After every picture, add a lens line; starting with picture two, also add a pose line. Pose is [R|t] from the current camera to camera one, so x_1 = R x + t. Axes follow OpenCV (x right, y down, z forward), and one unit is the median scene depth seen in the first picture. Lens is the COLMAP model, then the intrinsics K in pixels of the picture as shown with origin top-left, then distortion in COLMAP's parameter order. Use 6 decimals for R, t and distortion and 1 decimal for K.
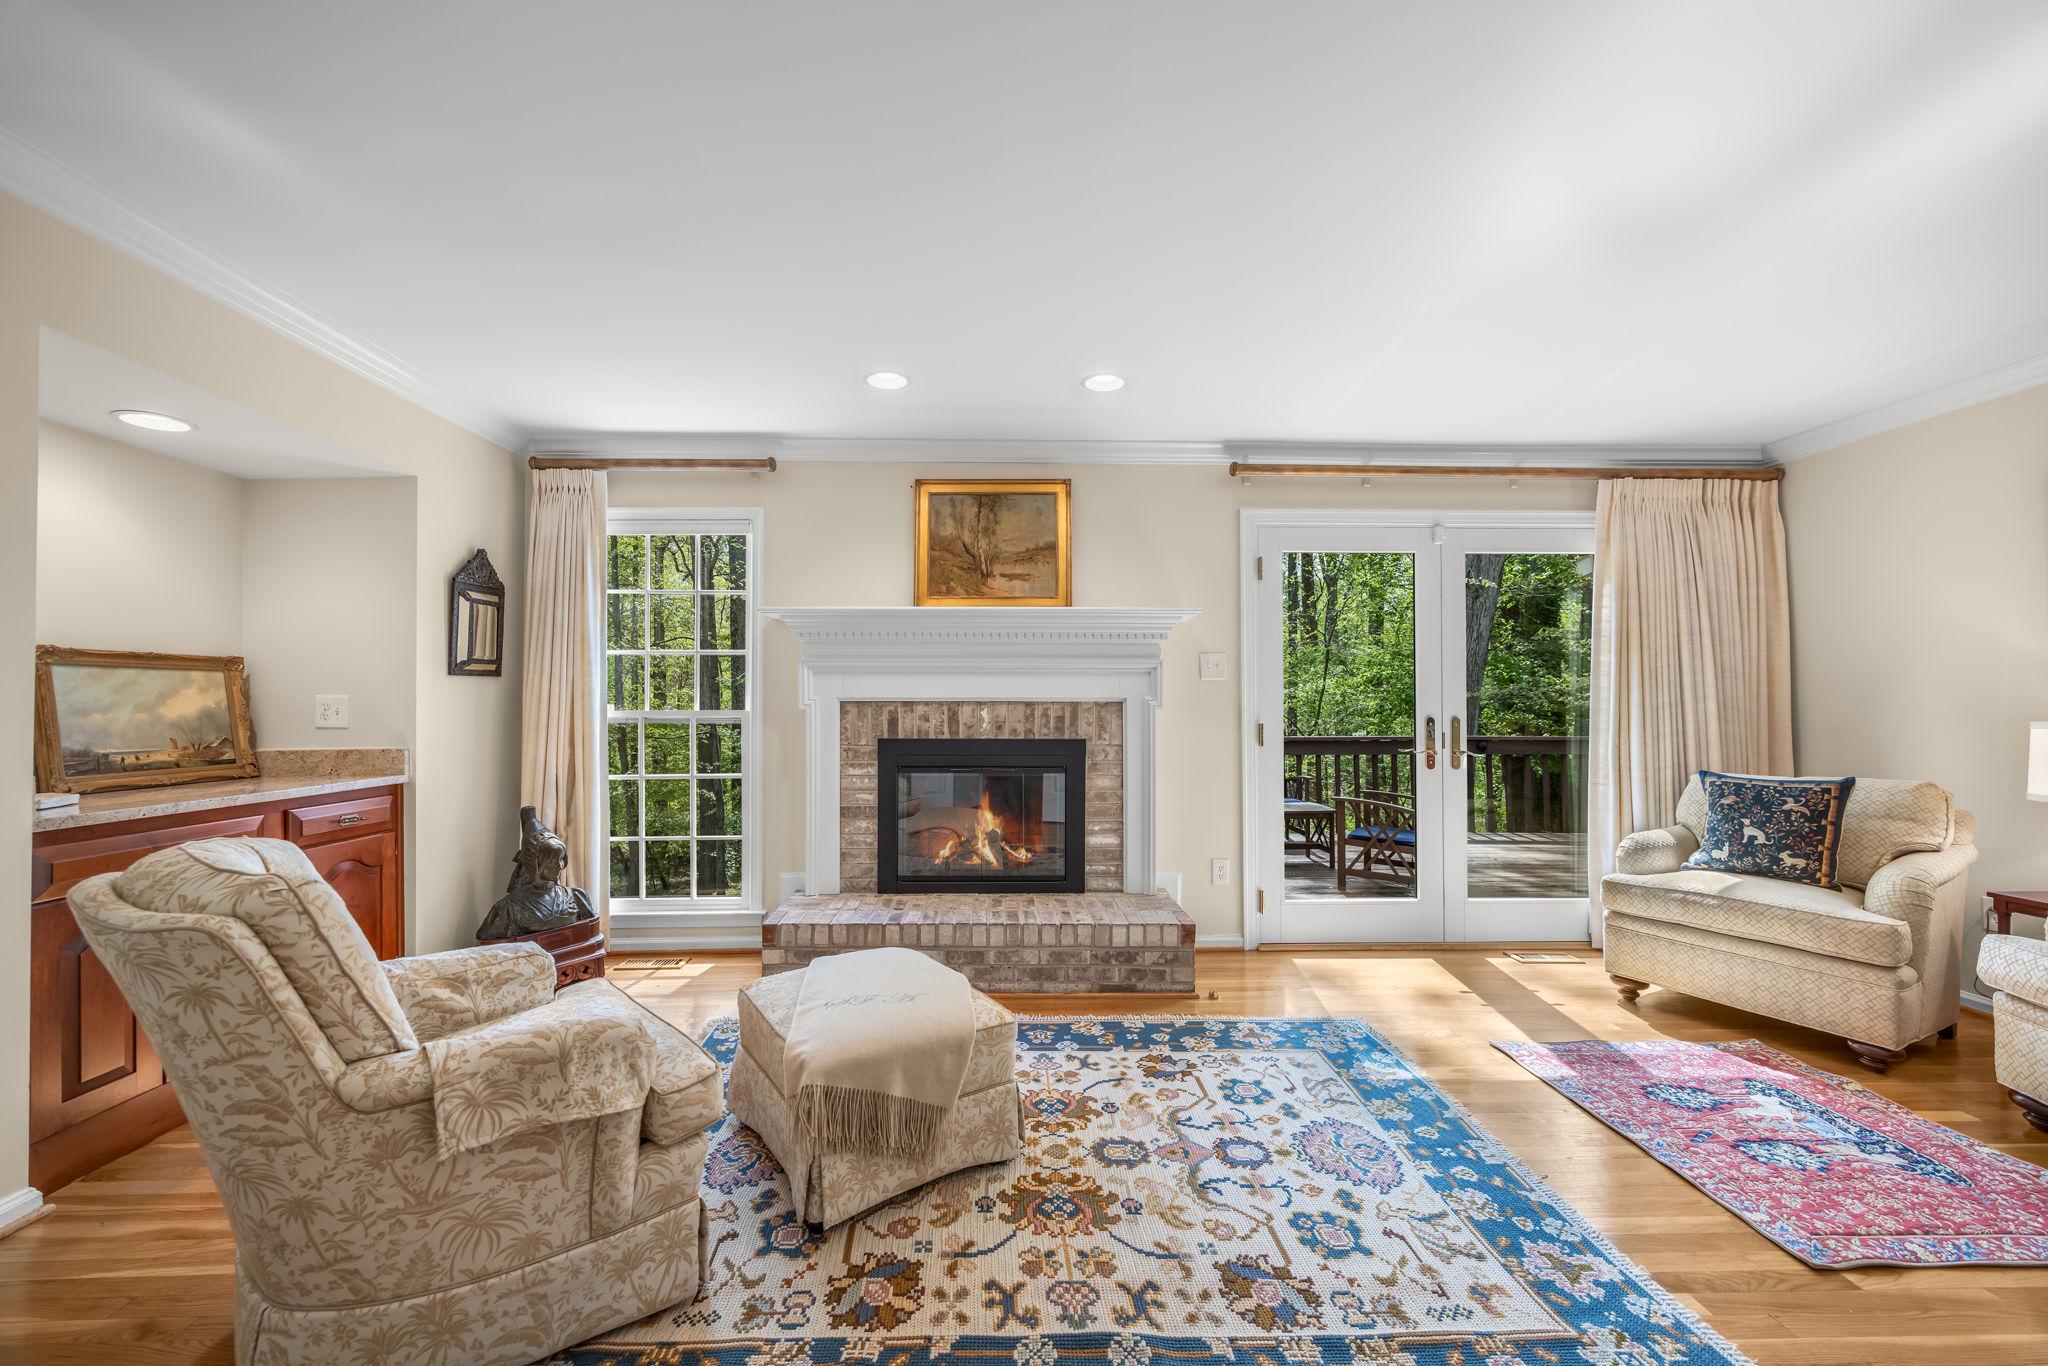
lens RADIAL K [[793.4, 0, 1023.8], [0, 793.4, 689.6], [0, 0, 1]] dist [0.000834, -0.000701]
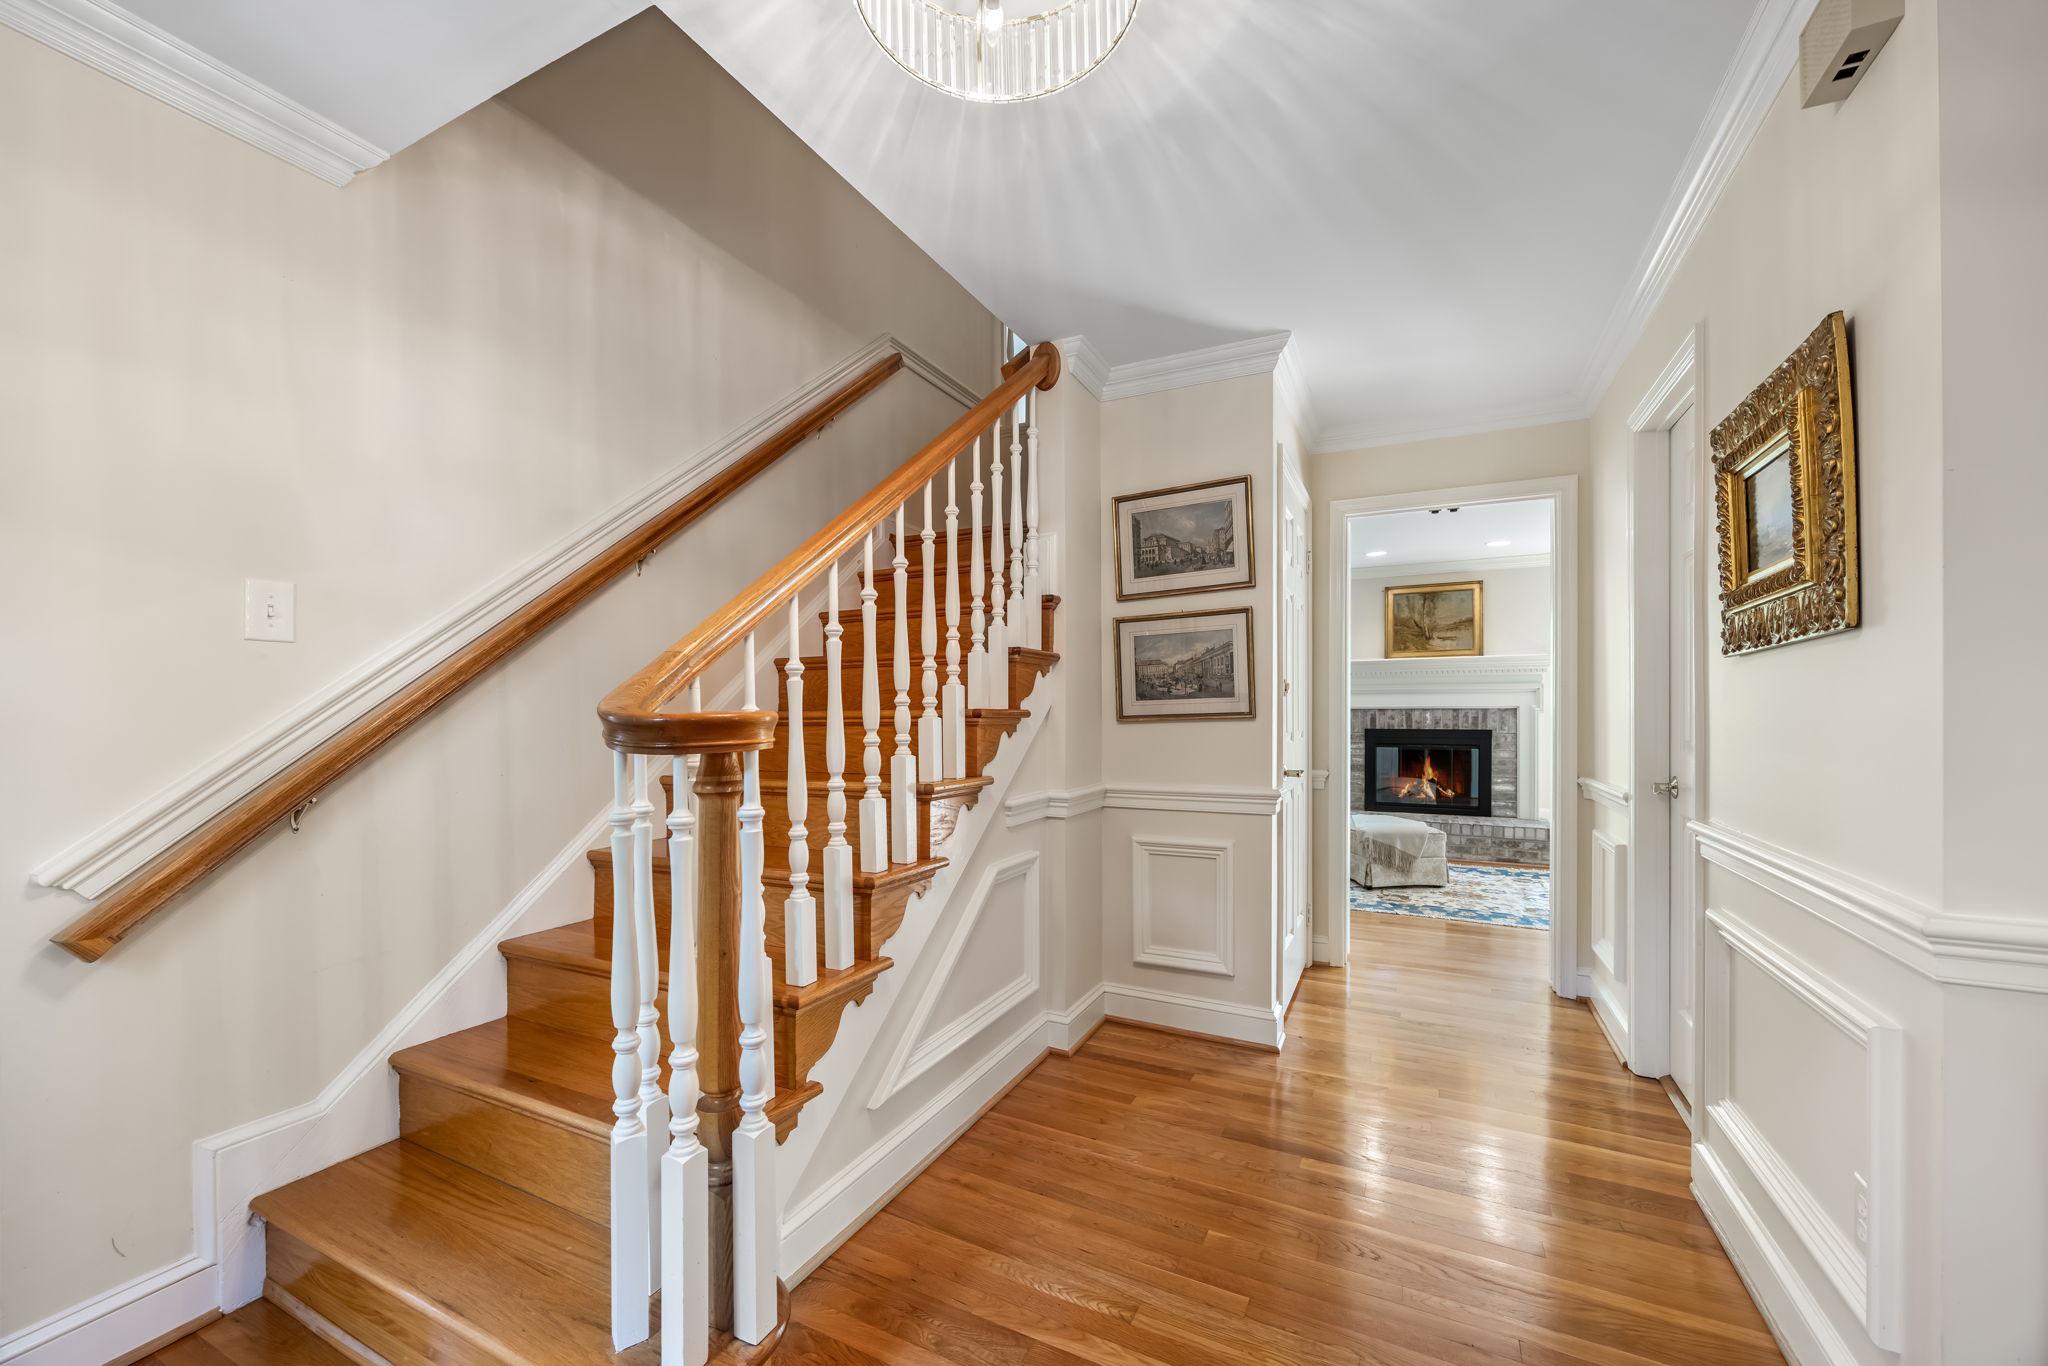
lens RADIAL K [[793.4, 0, 1033.0], [0, 793.4, 718.9], [0, 0, 1]] dist [0.000834, -0.000701]
pose [[0.879041, 0.000321, -0.476746, 0.026169], [0.013743, 0.999567, 0.026013, -0.025092], [0.476548, -0.029418, 0.878656, -1.210894]]
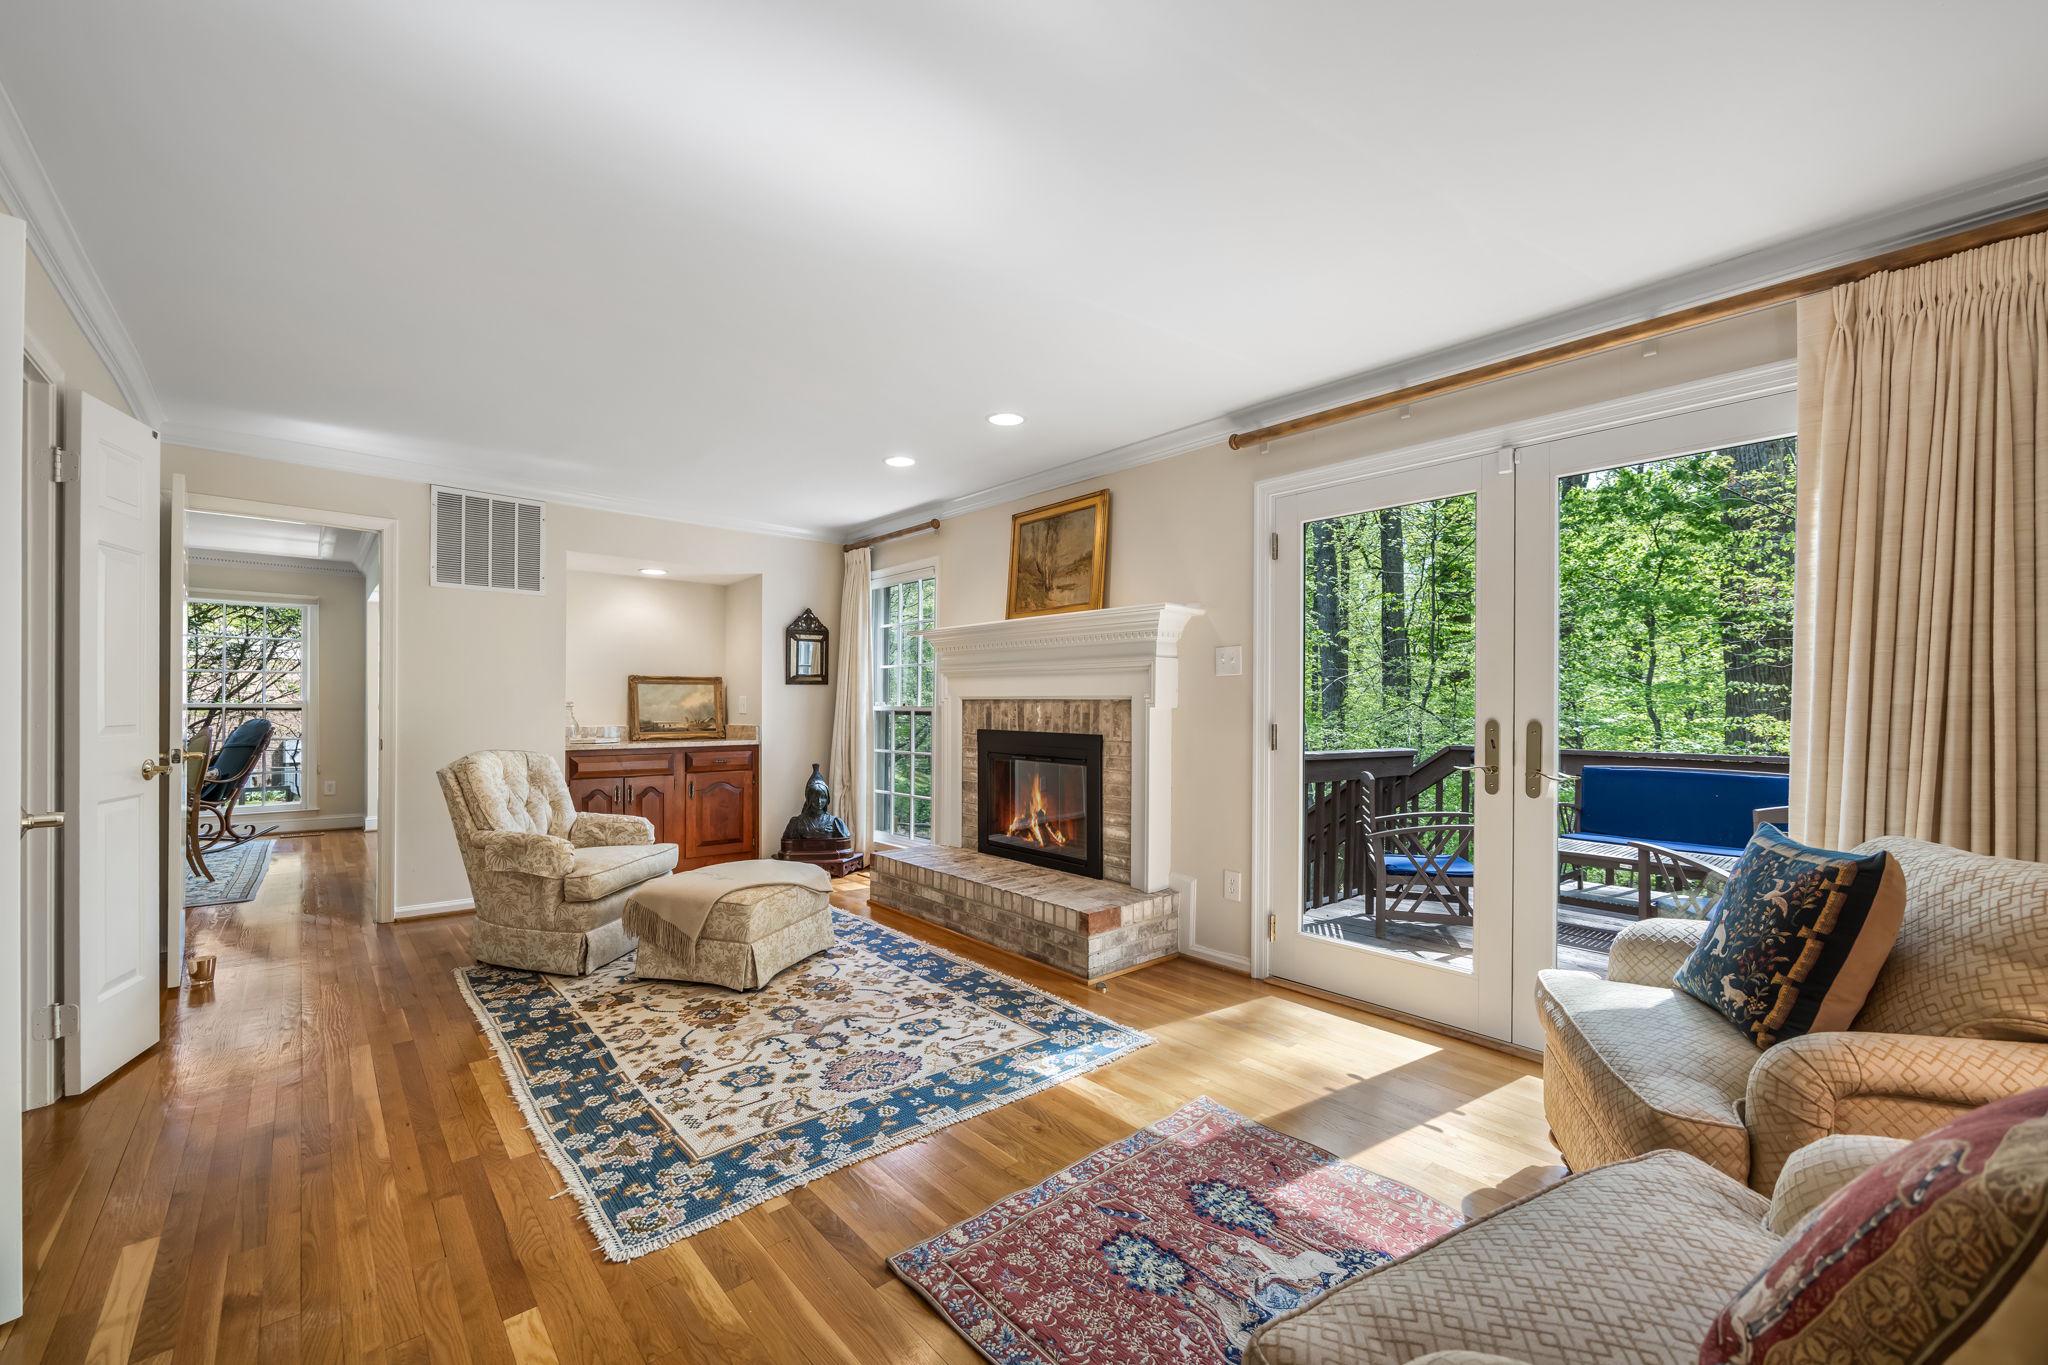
lens RADIAL K [[836.4, 0, 1023.8], [0, 836.4, 694.6], [0, 0, 1]] dist [0.001458, 0.000164]
pose [[0.630660, -0.006142, -0.776035, 1.034348], [0.010532, 0.999944, 0.000644, 0.008286], [0.775988, -0.008579, 0.630690, 0.255185]]
